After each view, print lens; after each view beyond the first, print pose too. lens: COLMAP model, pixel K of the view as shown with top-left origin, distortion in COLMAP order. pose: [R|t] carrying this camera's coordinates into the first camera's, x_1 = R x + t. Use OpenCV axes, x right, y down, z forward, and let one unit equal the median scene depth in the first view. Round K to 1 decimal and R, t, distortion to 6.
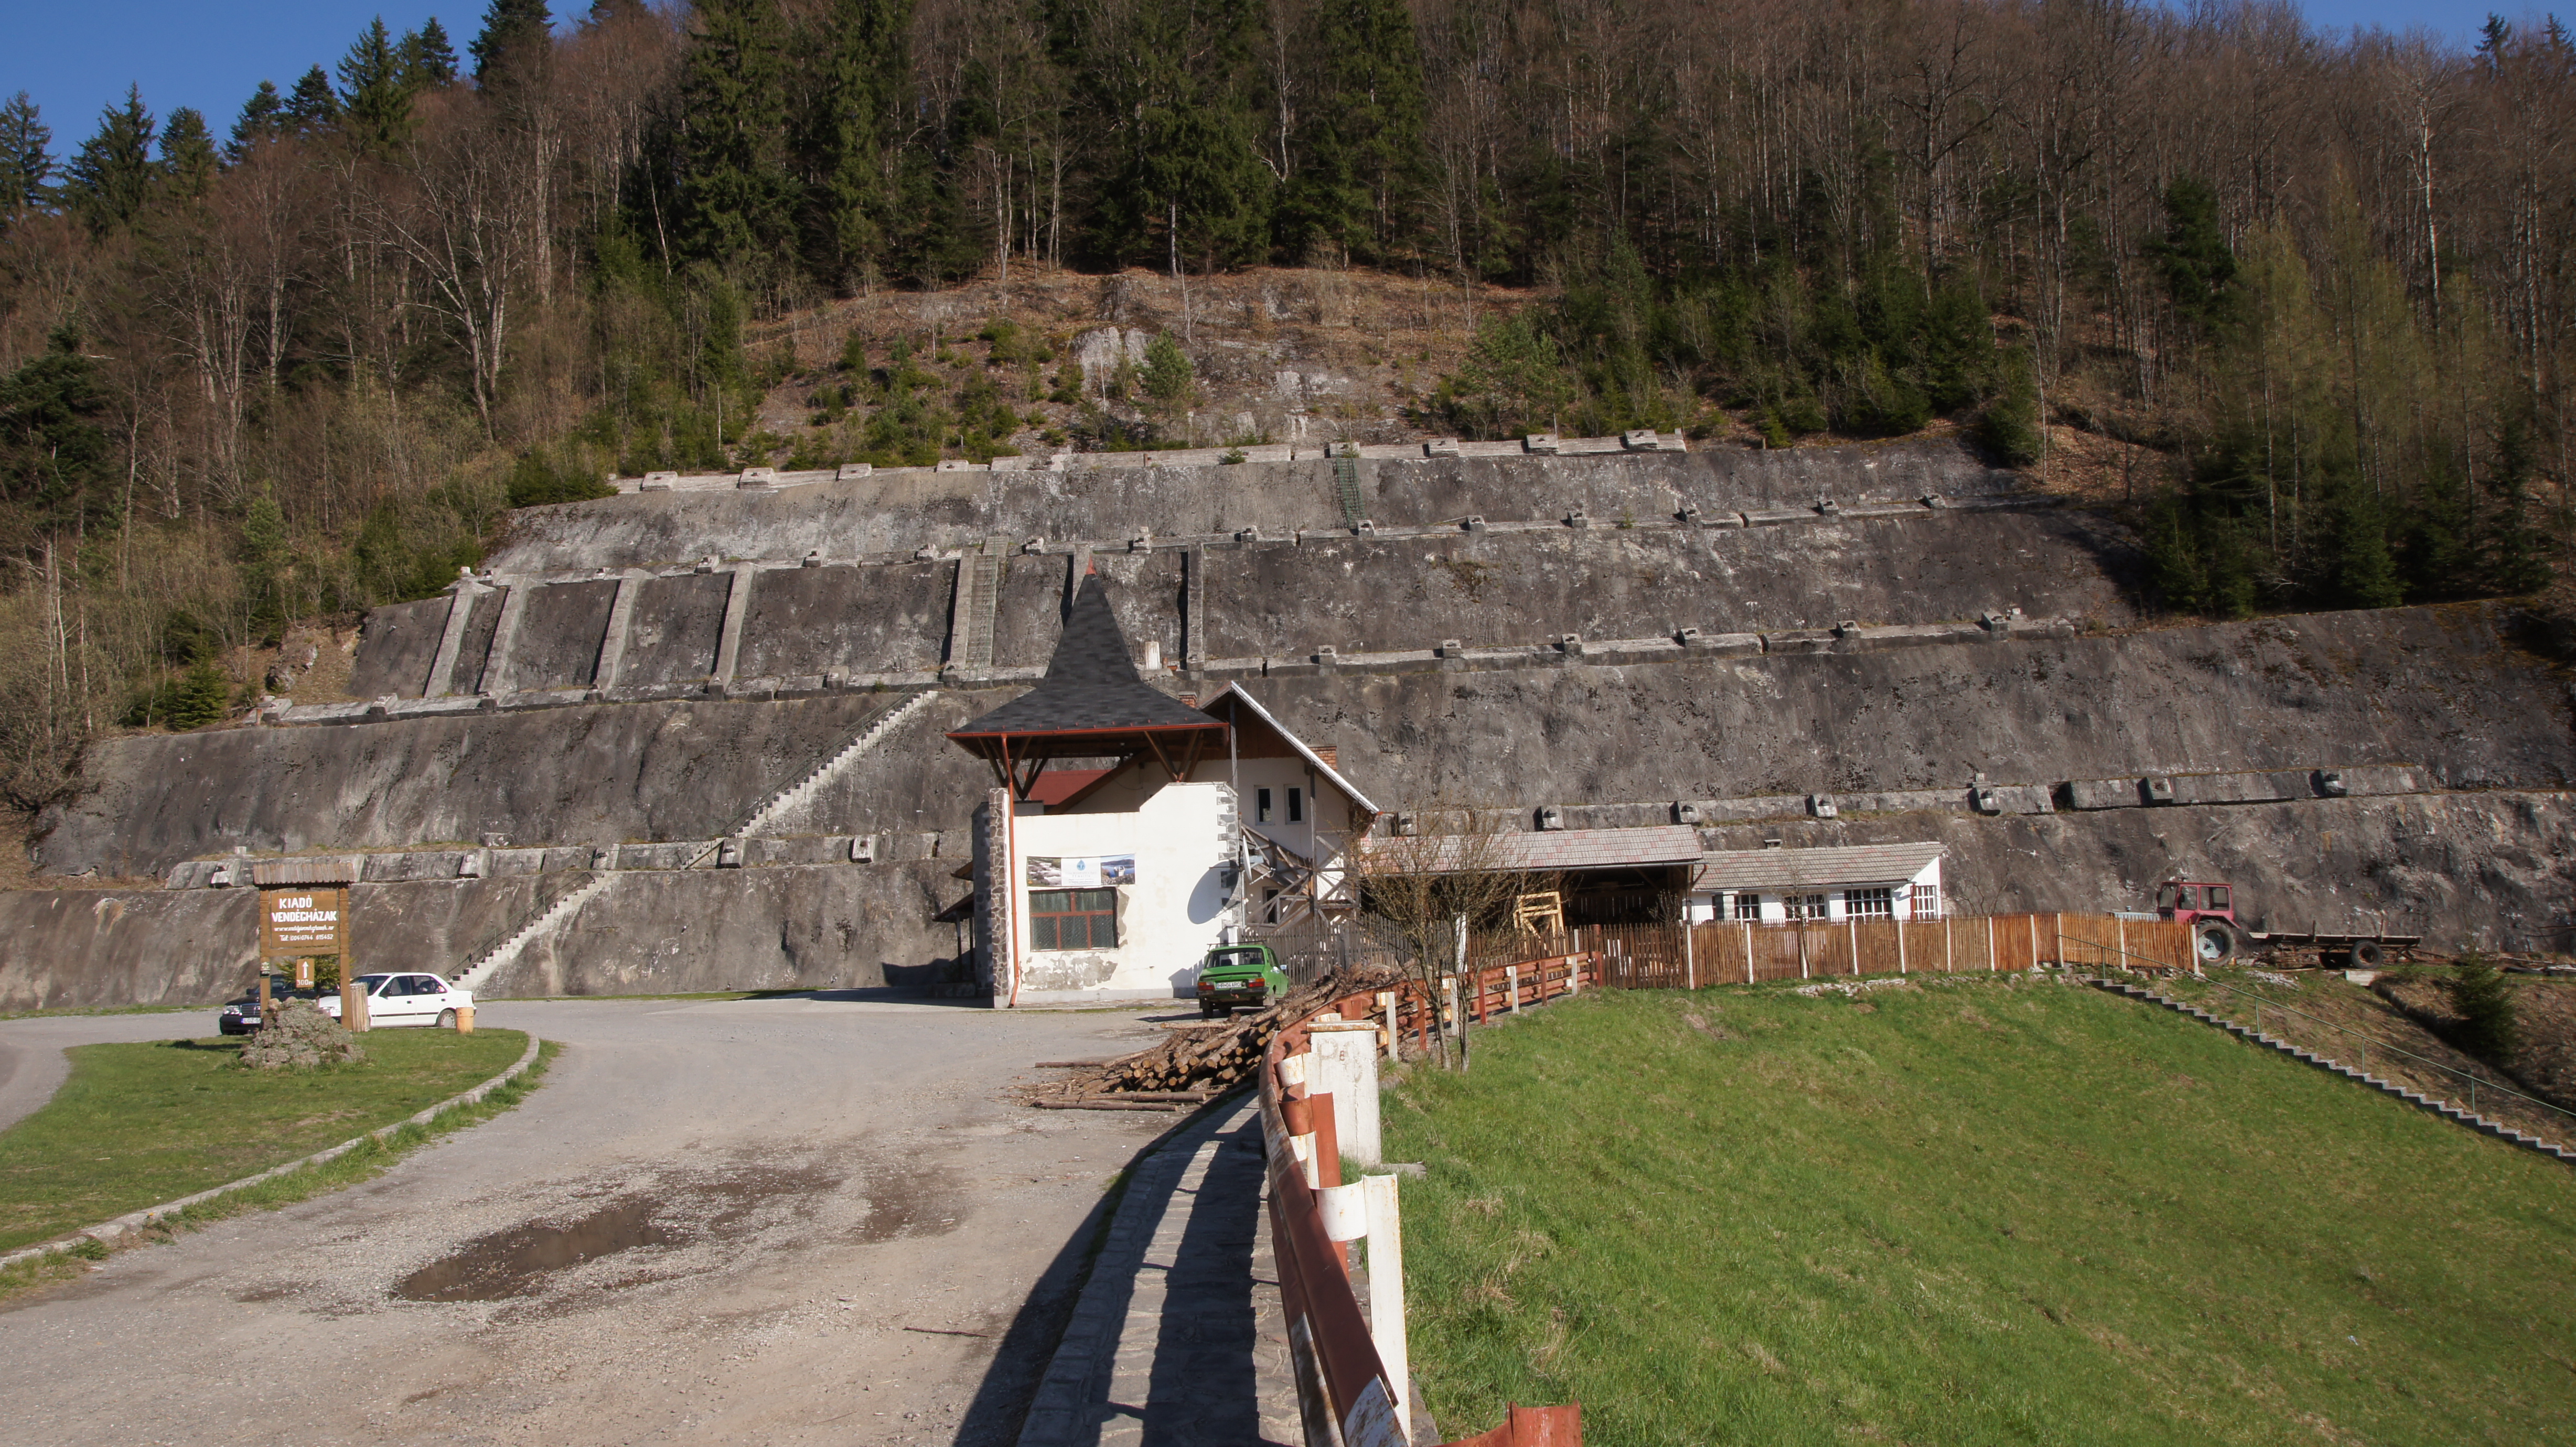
lens RADIAL K [[1930.8, 0, 1288.0], [0, 1930.8, 723.5], [0, 0, 1]] dist [0.003836, 0.004391]
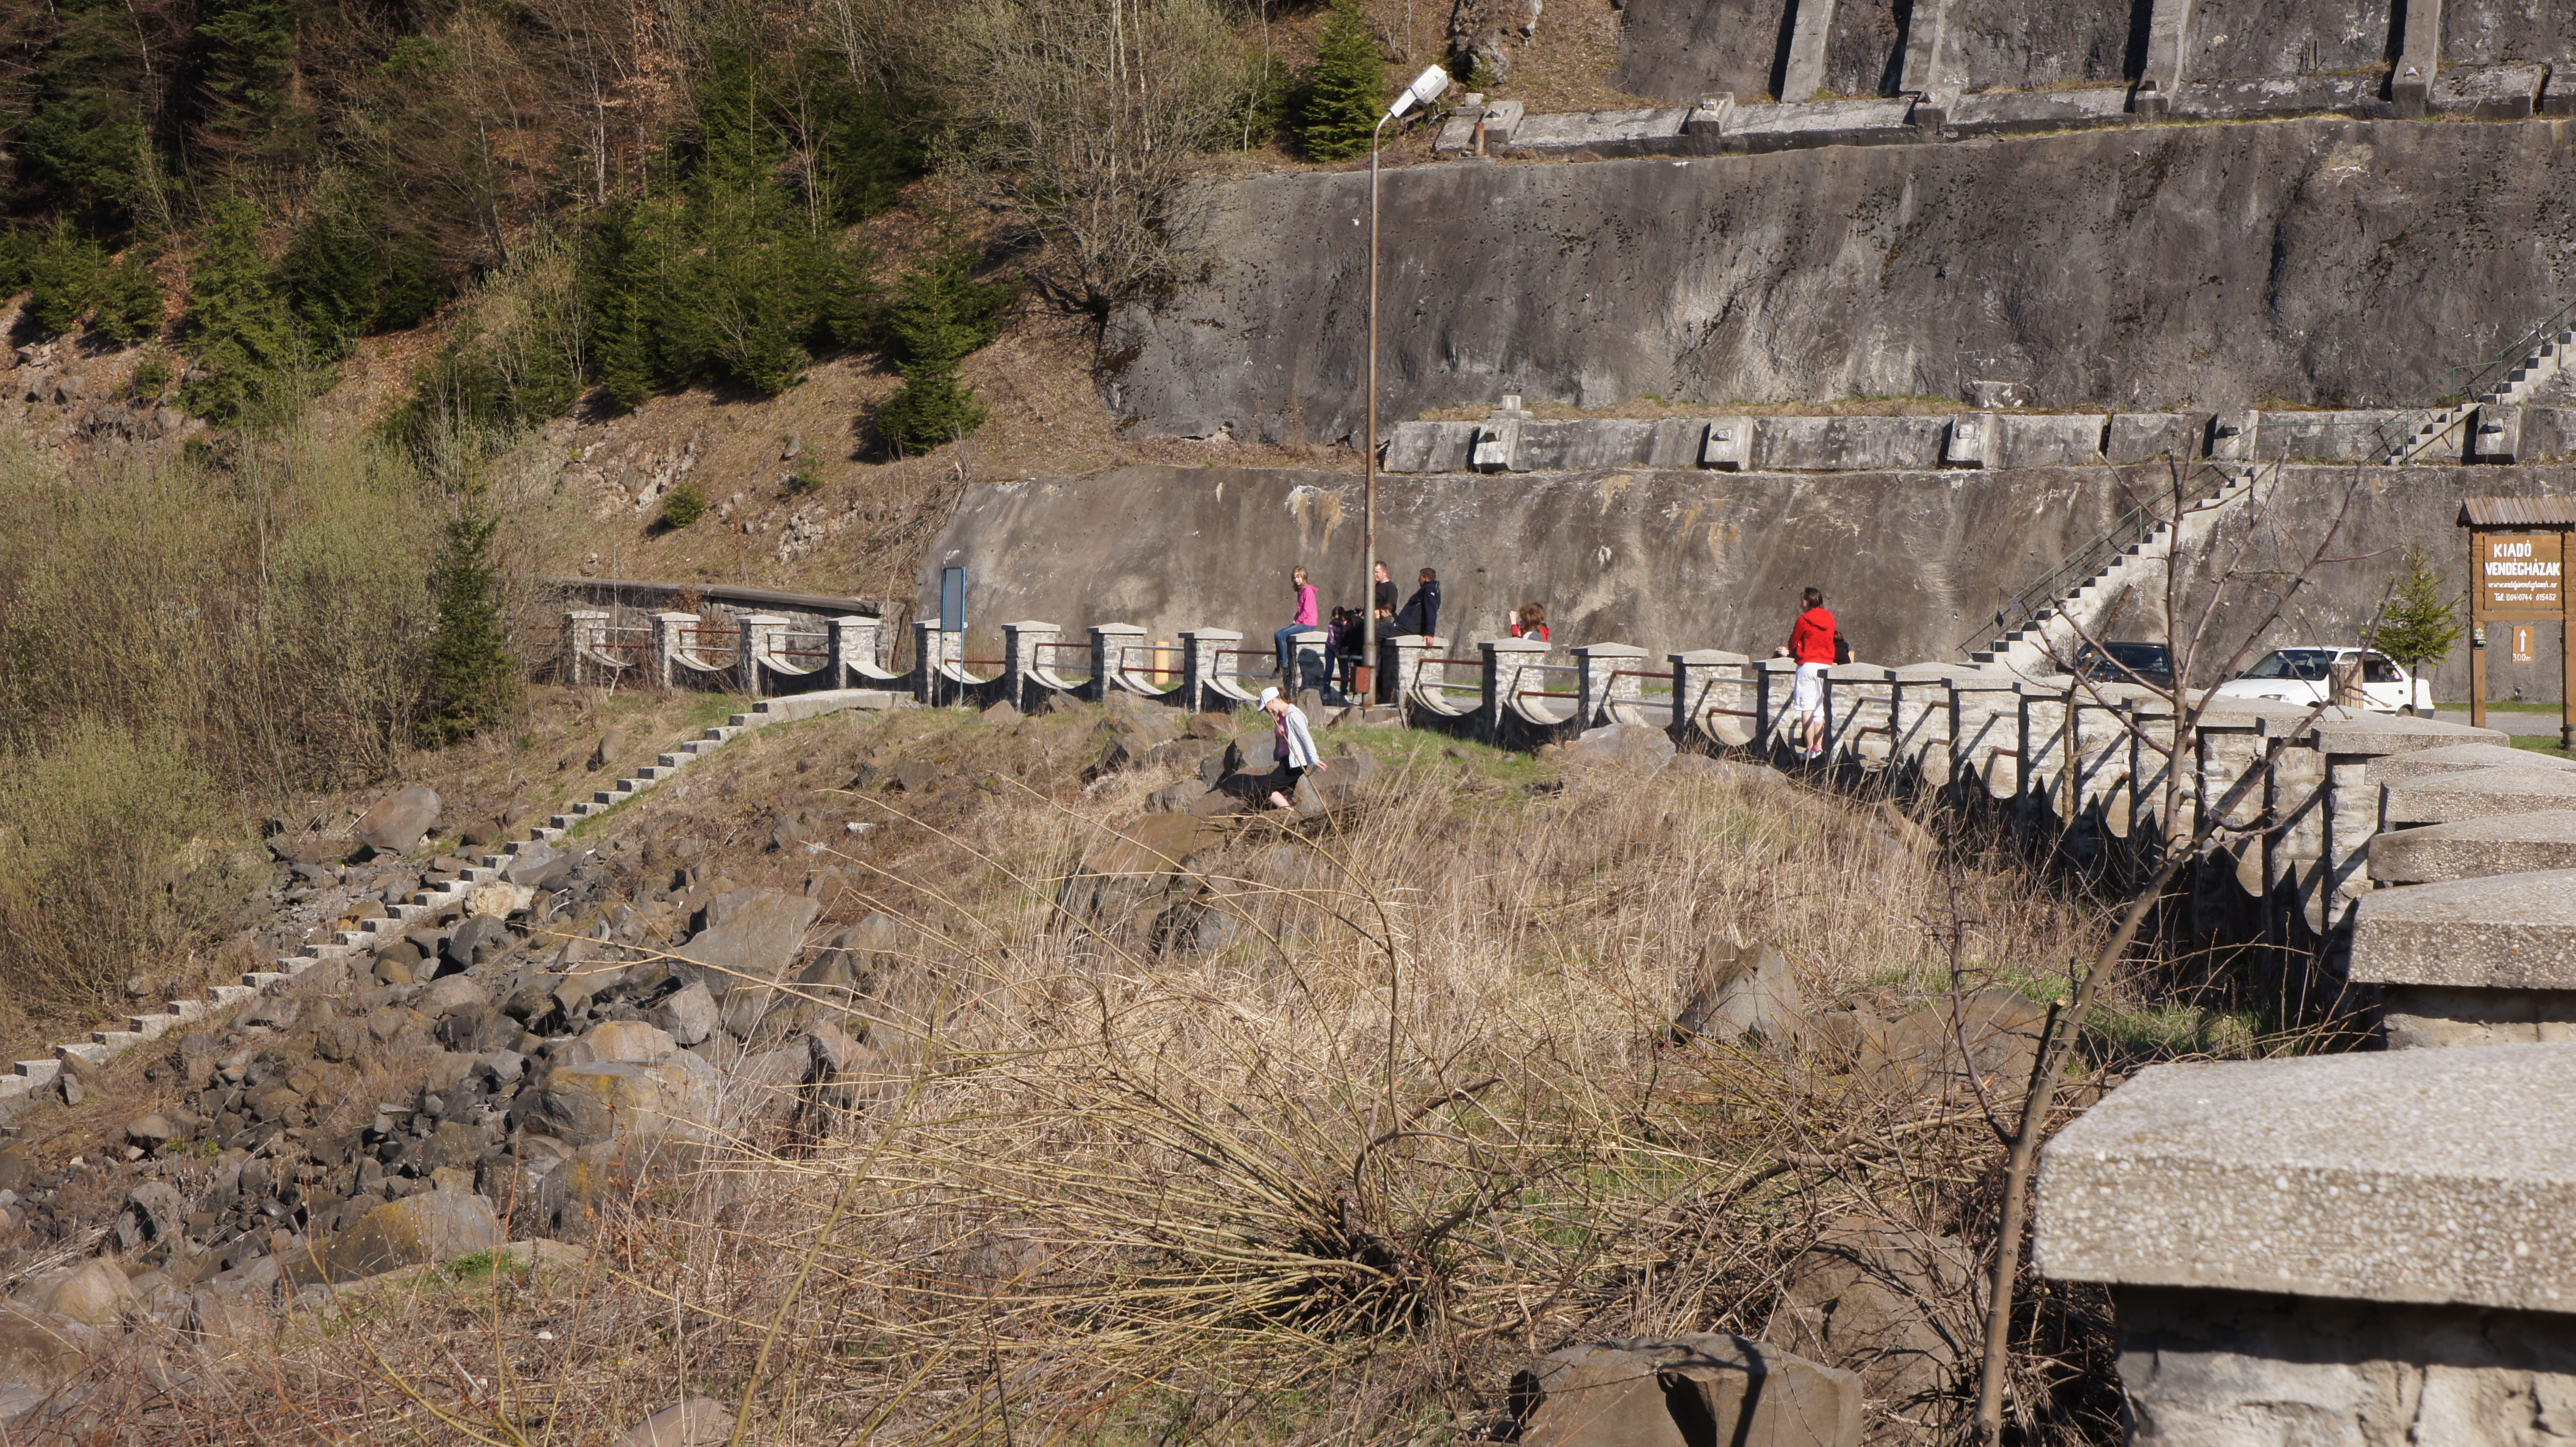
lens RADIAL K [[5753.3, 0, 1288.0], [0, 5753.3, 723.5], [0, 0, 1]] dist [0.349976, -0.065790]
pose [[0.952811, 0.044064, -0.300348, -0.117571], [-0.004004, 0.991147, 0.132710, -0.056273], [0.303536, -0.125245, 0.944553, -0.521195]]
